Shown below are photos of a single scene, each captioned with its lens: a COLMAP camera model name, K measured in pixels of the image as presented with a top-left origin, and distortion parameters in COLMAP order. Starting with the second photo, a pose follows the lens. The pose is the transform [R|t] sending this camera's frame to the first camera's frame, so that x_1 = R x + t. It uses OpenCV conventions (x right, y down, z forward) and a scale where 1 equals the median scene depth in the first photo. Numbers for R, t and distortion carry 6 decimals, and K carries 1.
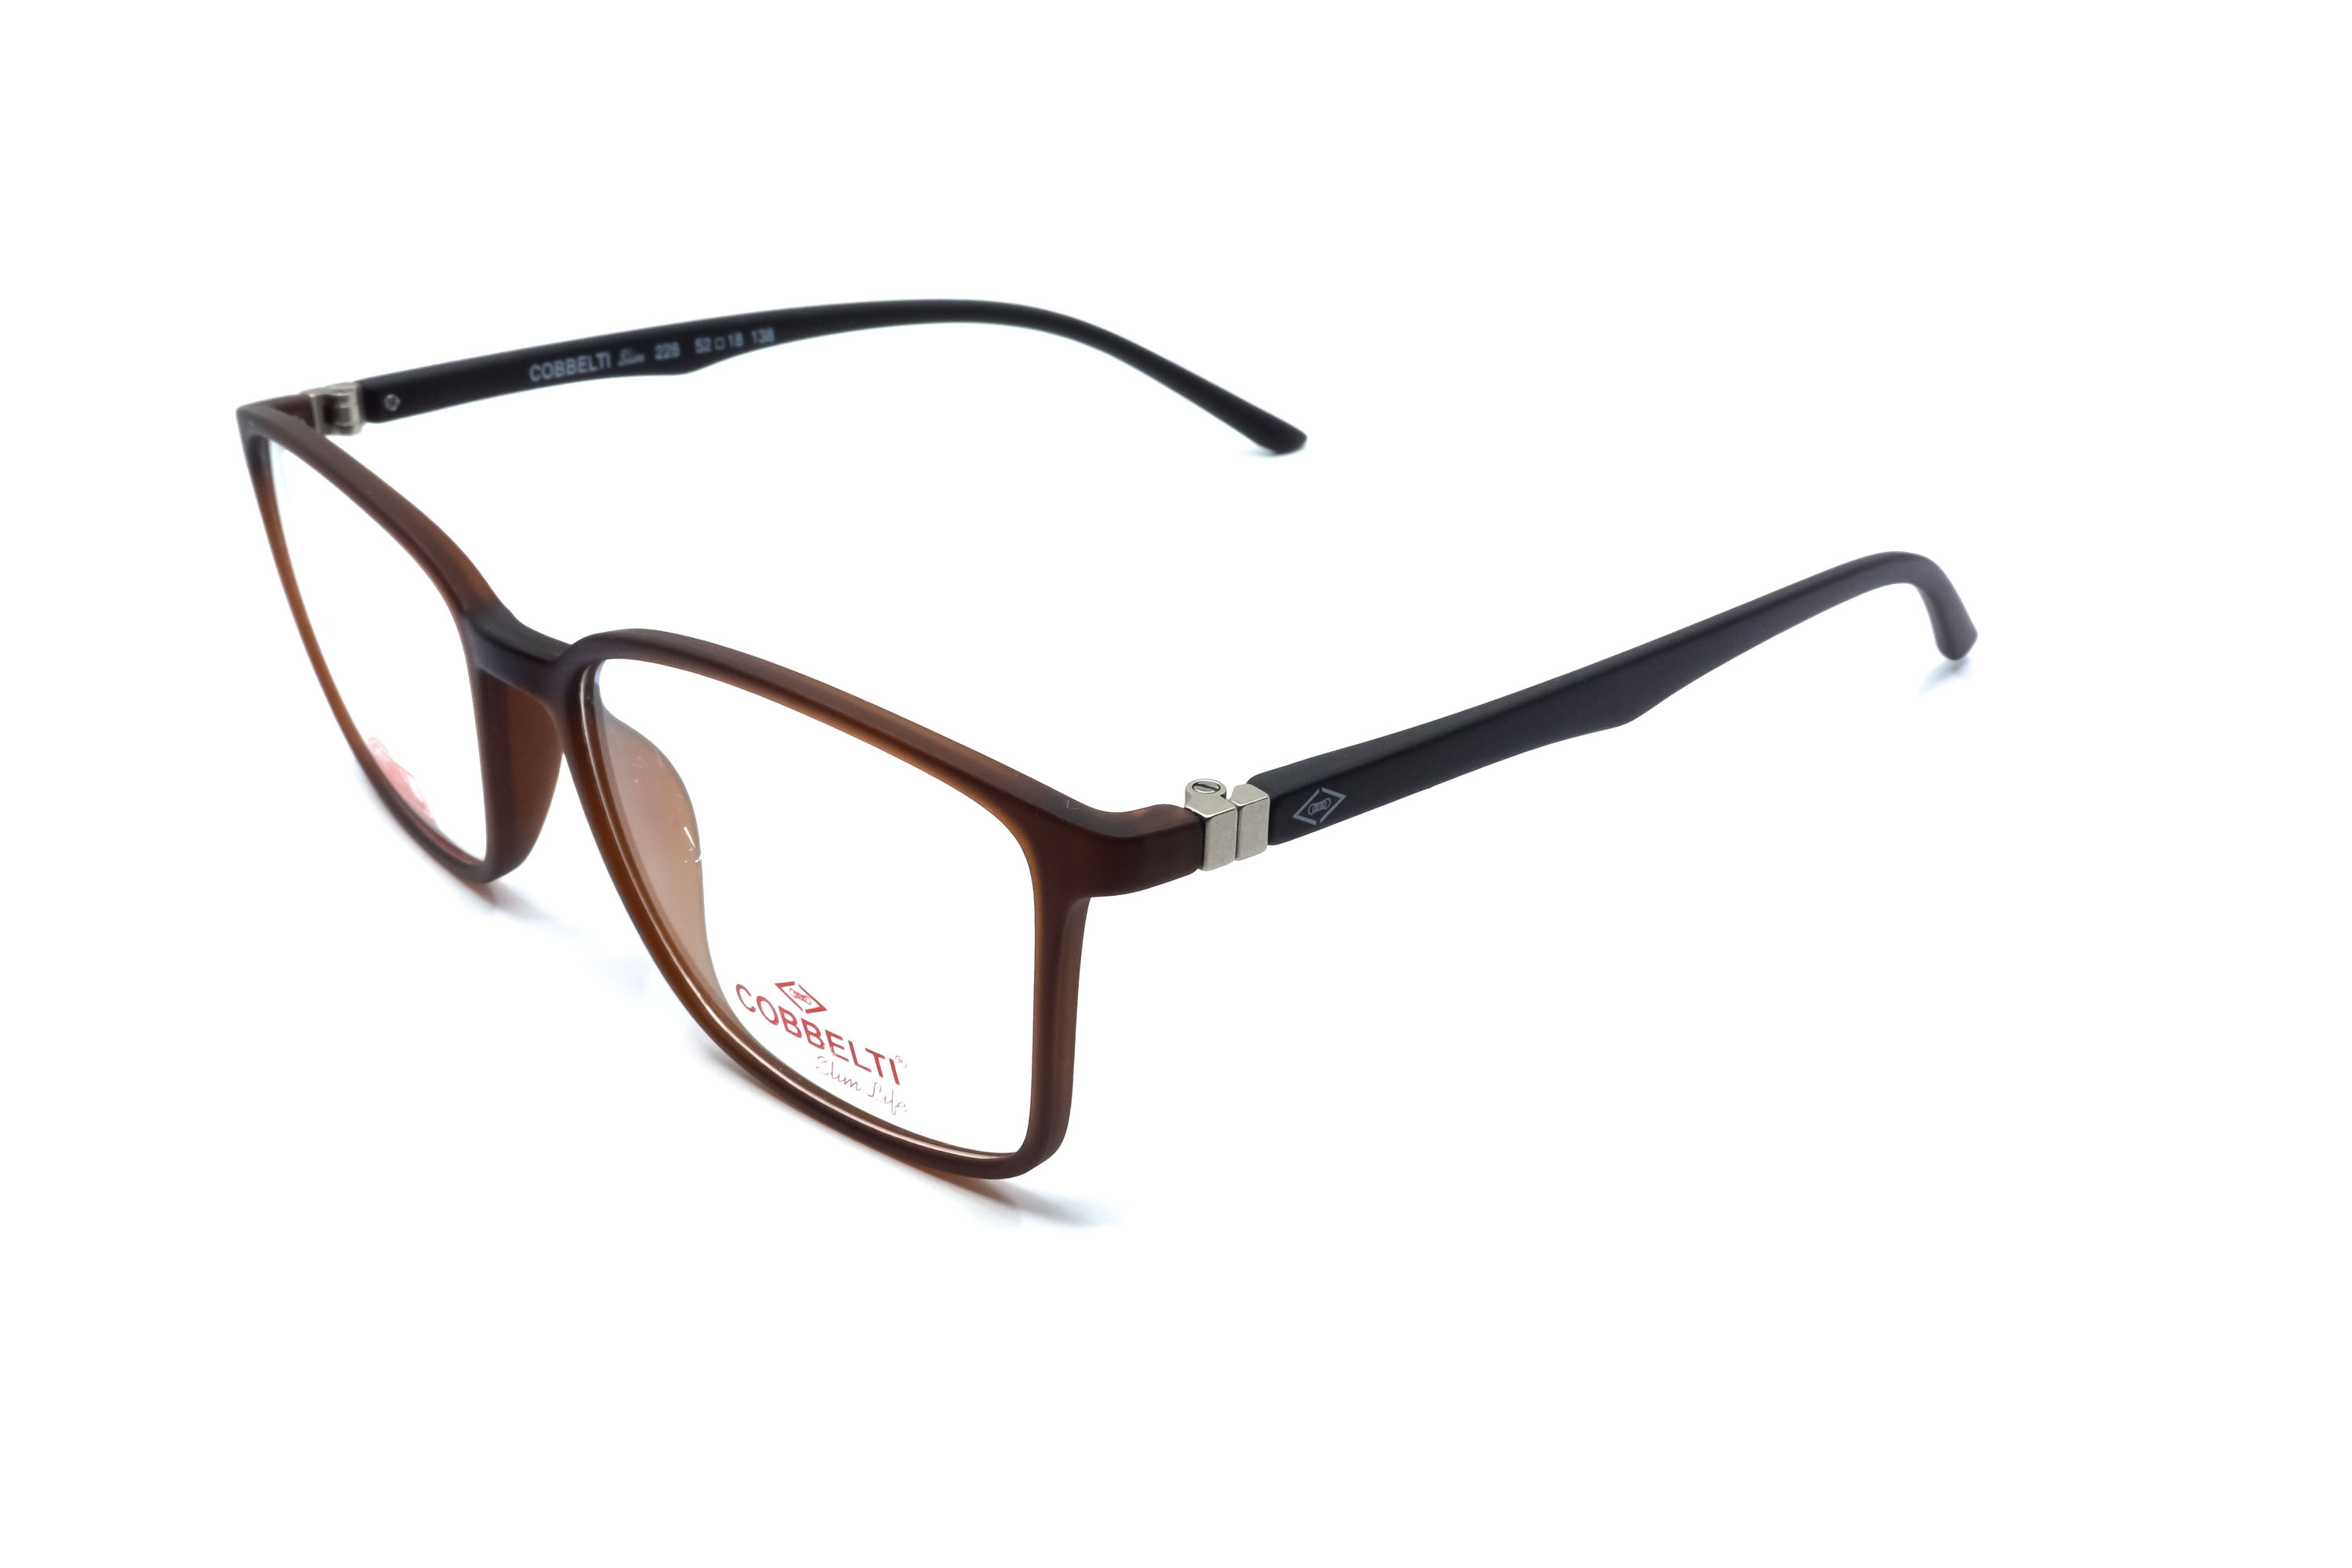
lens RADIAL K [[2644.6, 0, 1176.0], [0, 2644.6, 784.0], [0, 0, 1]] dist [0.009953, 0.049287]
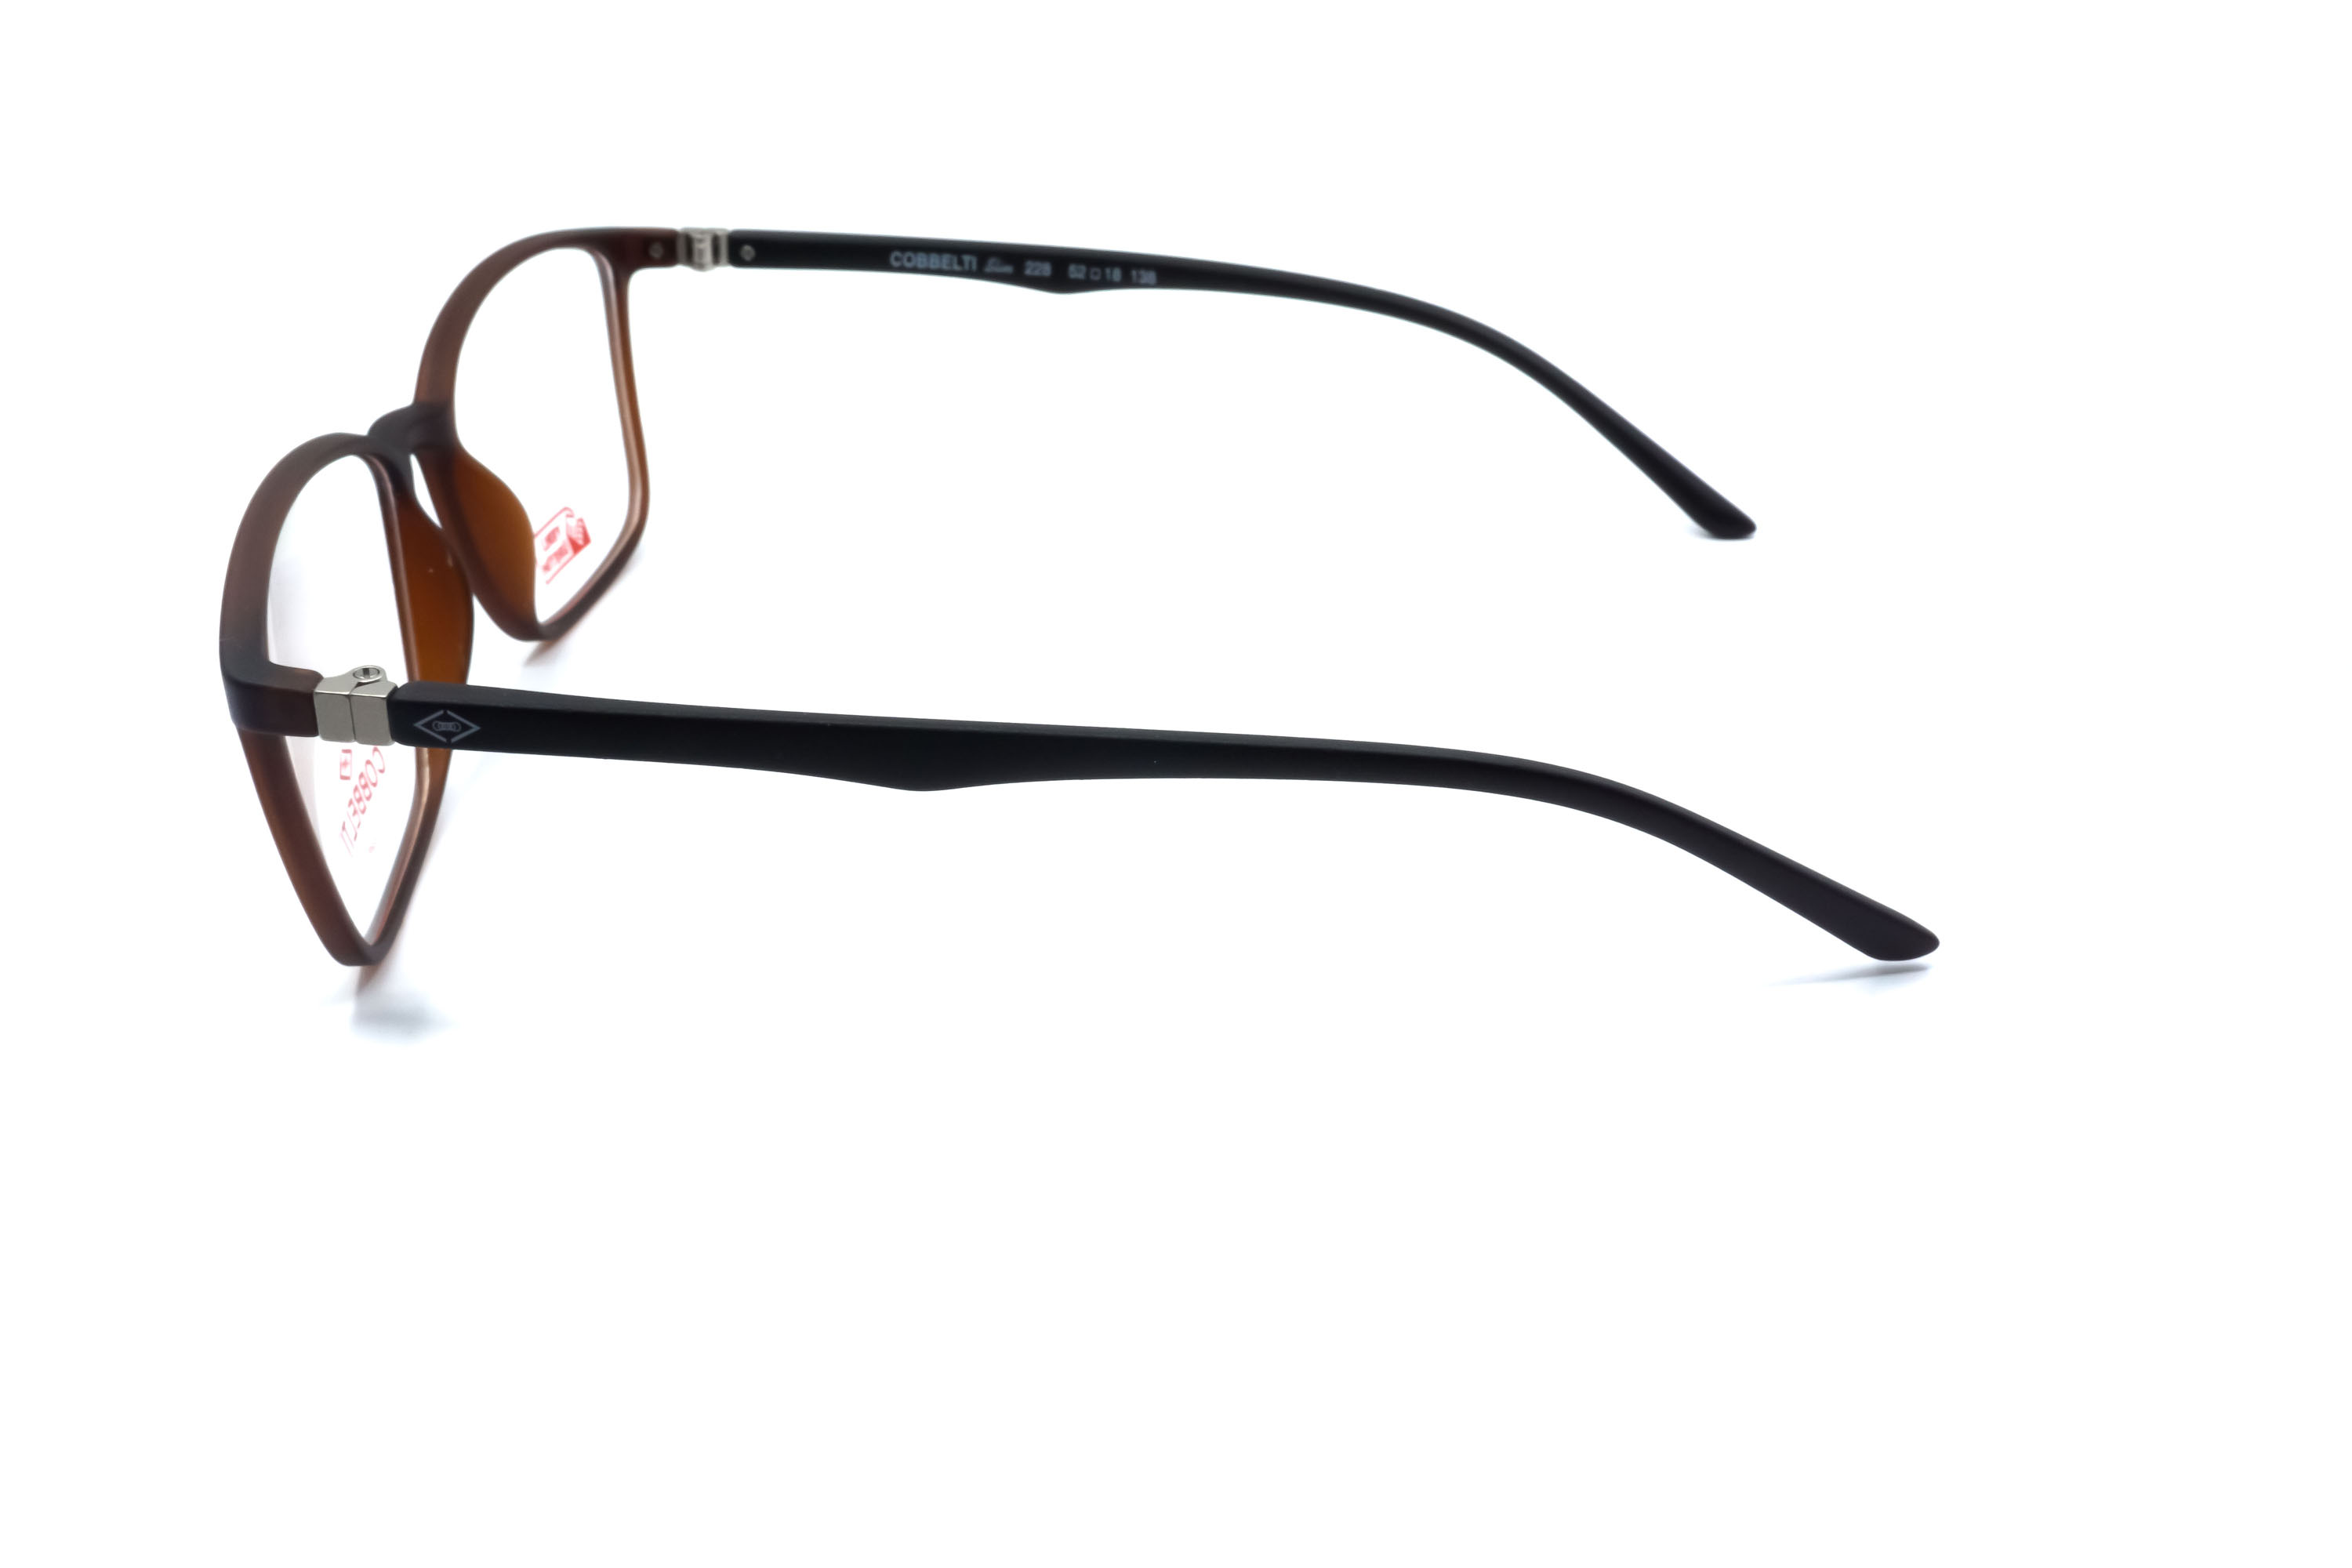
lens RADIAL K [[2644.6, 0, 1176.0], [0, 2644.6, 784.0], [0, 0, 1]] dist [0.009953, 0.049287]
pose [[0.701016, 0.328943, -0.632751, 0.622466], [-0.313165, 0.939133, 0.141269, -0.140559], [0.640707, 0.099123, 0.761360, 0.238766]]
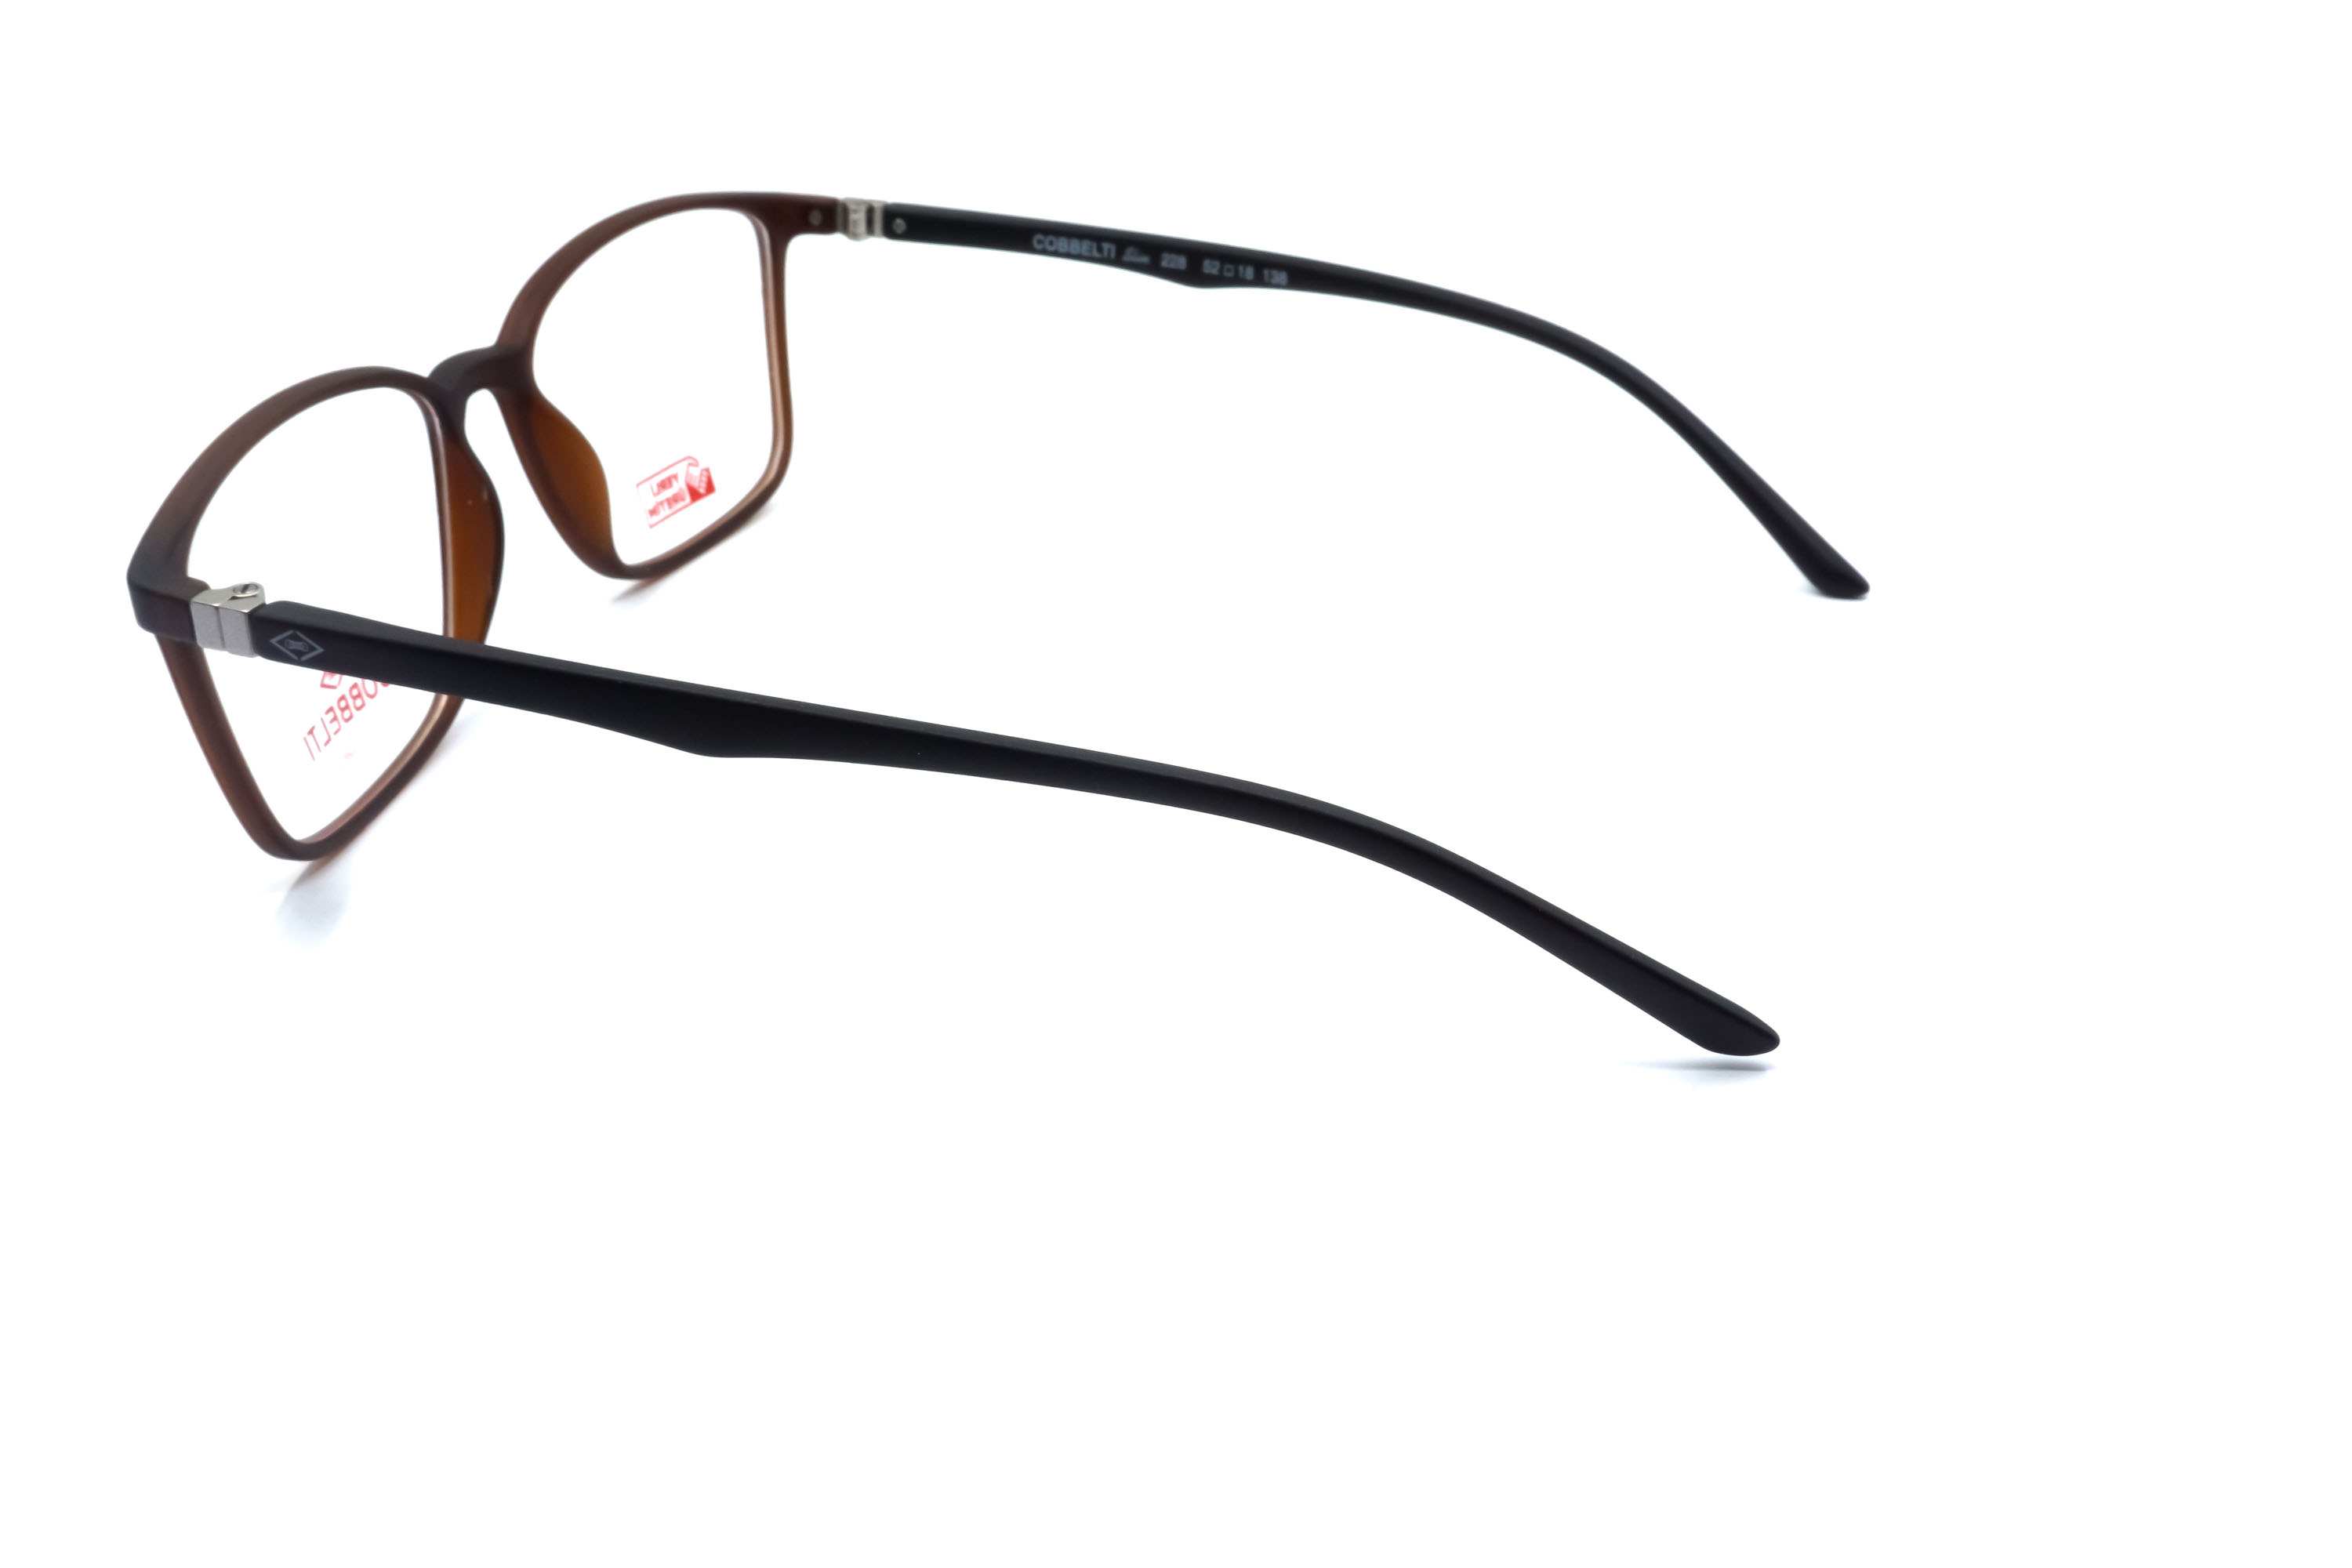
lens RADIAL K [[2644.6, 0, 1176.0], [0, 2644.6, 784.0], [0, 0, 1]] dist [0.009953, 0.049287]
pose [[0.495482, 0.403513, -0.769204, 0.754580], [-0.378685, 0.897310, 0.226786, -0.224745], [0.781726, 0.178918, 0.597405, 0.402051]]
